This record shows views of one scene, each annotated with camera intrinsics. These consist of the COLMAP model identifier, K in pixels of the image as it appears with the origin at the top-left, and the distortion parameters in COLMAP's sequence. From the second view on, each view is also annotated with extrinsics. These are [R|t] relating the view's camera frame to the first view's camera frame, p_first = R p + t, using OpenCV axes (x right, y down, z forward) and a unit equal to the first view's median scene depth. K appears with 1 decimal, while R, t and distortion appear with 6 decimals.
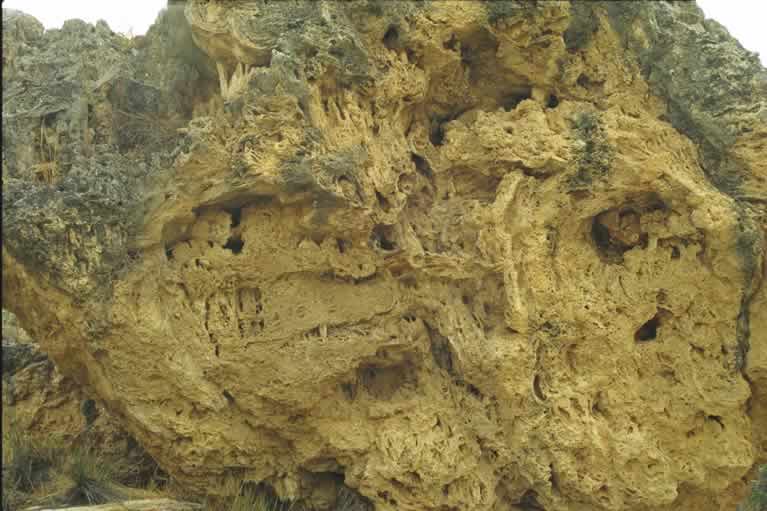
lens RADIAL K [[955.3, 0, 383.5], [0, 955.3, 255.5], [0, 0, 1]] dist [-0.023538, -0.066615]
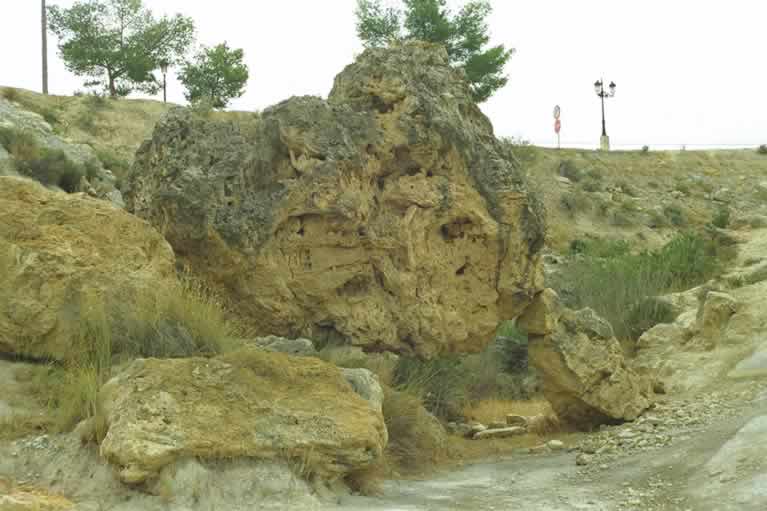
lens RADIAL K [[955.3, 0, 383.5], [0, 955.3, 255.5], [0, 0, 1]] dist [-0.023538, -0.066615]
pose [[0.970750, 0.033151, 0.237792, -0.517285], [-0.065321, 0.989528, 0.128713, -0.272278], [-0.231035, -0.140481, 0.962750, -1.357214]]
